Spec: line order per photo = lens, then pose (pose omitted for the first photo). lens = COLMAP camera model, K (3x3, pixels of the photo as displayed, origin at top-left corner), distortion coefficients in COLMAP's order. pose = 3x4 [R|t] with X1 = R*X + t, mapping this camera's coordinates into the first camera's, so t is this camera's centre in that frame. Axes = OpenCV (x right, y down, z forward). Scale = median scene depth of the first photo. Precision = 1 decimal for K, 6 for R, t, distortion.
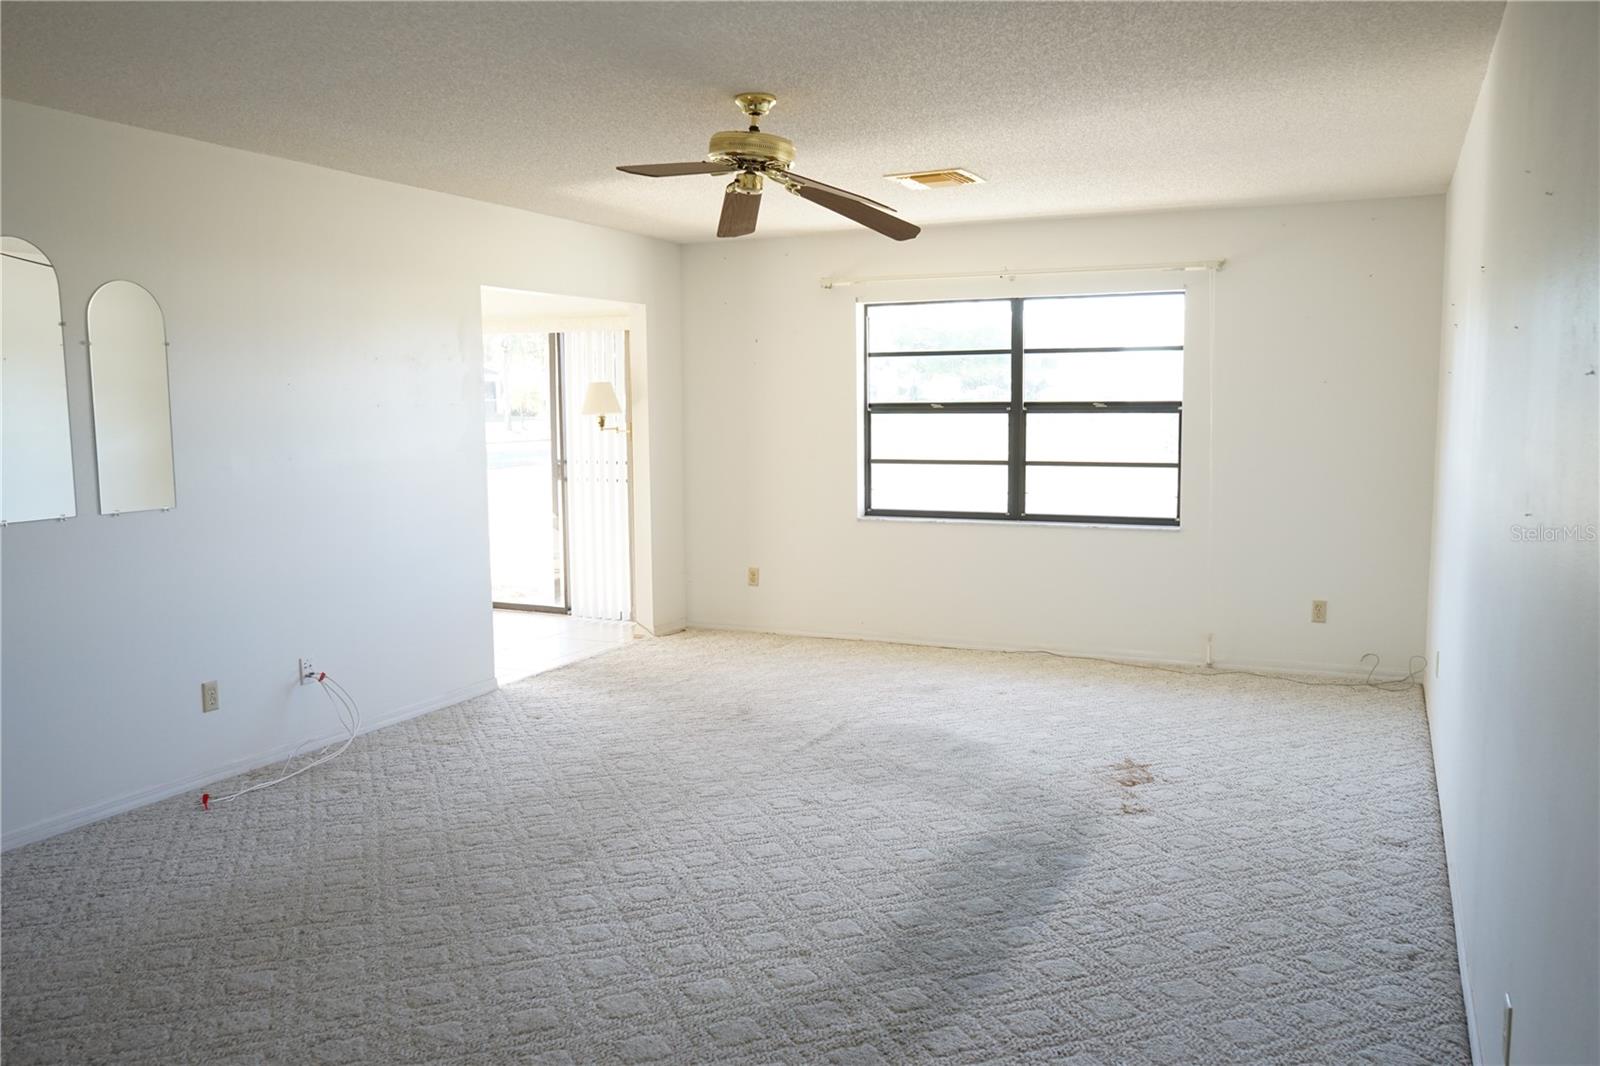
lens RADIAL K [[1265.6, 0, 796.6], [0, 1265.6, 540.8], [0, 0, 1]] dist [-0.008435, 0.011059]
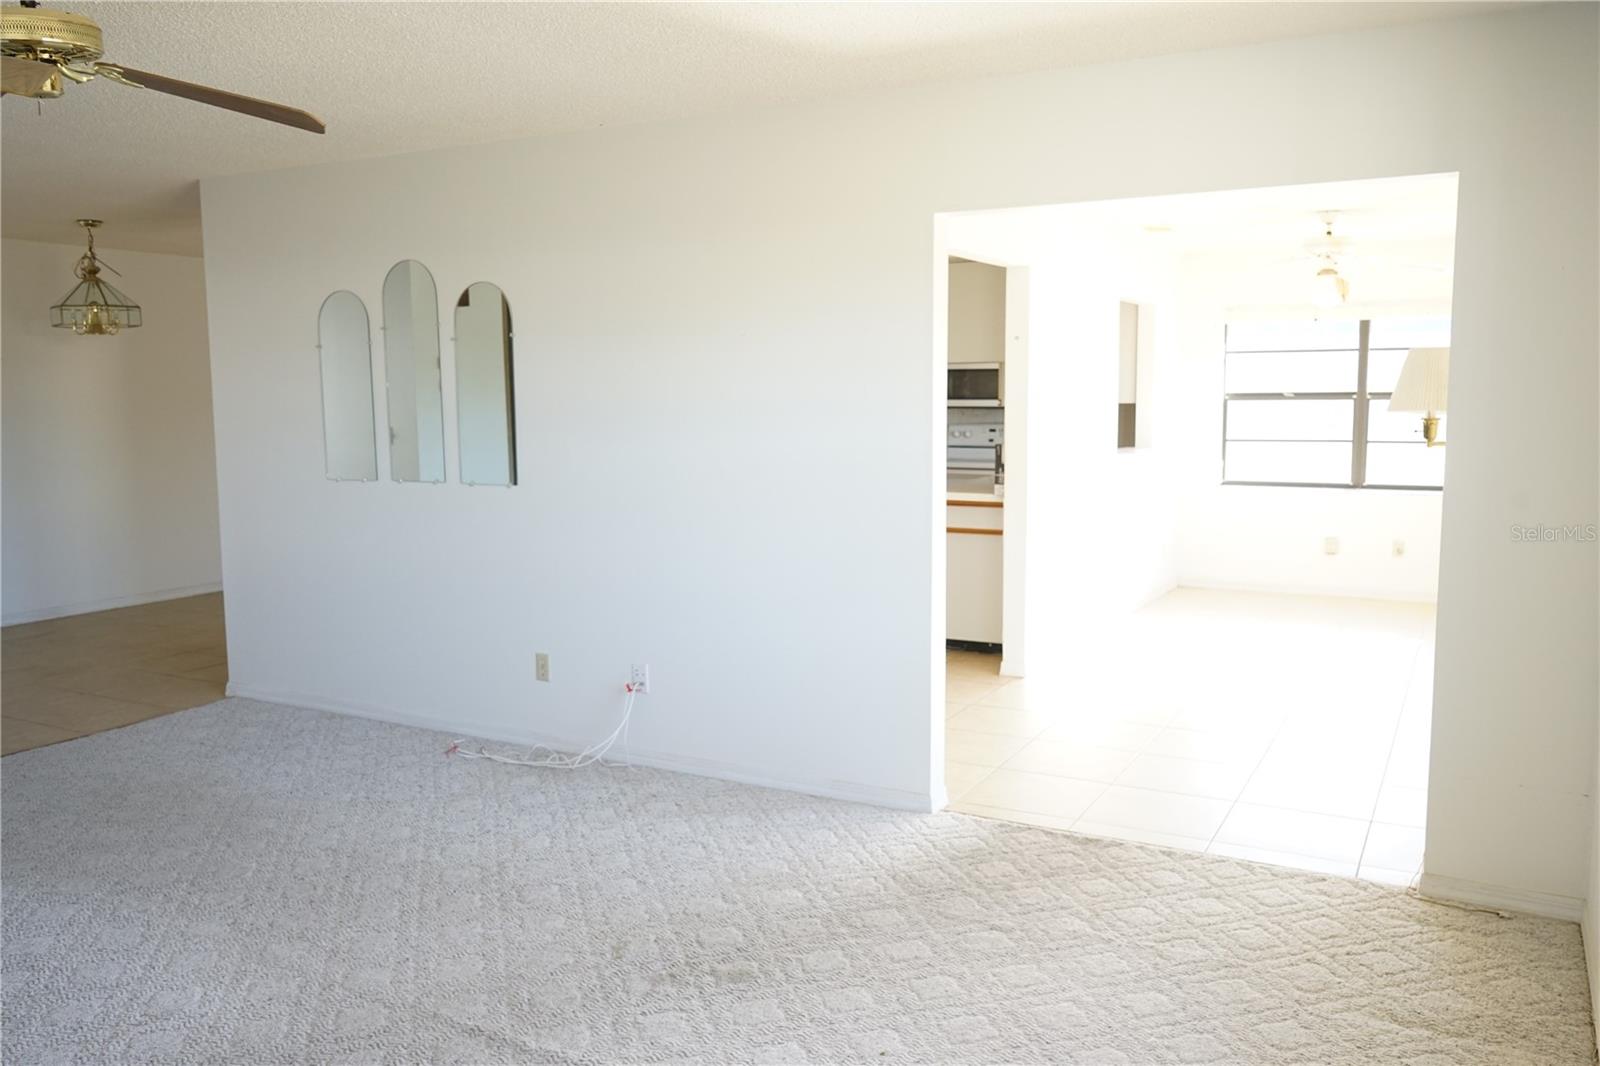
lens RADIAL K [[1265.6, 0, 796.6], [0, 1265.6, 540.8], [0, 0, 1]] dist [-0.008435, 0.011059]
pose [[-0.085301, 0.122394, -0.988809, 0.533461], [-0.101140, 0.986236, 0.130800, -0.136963], [0.991209, 0.111166, -0.071748, 1.209759]]
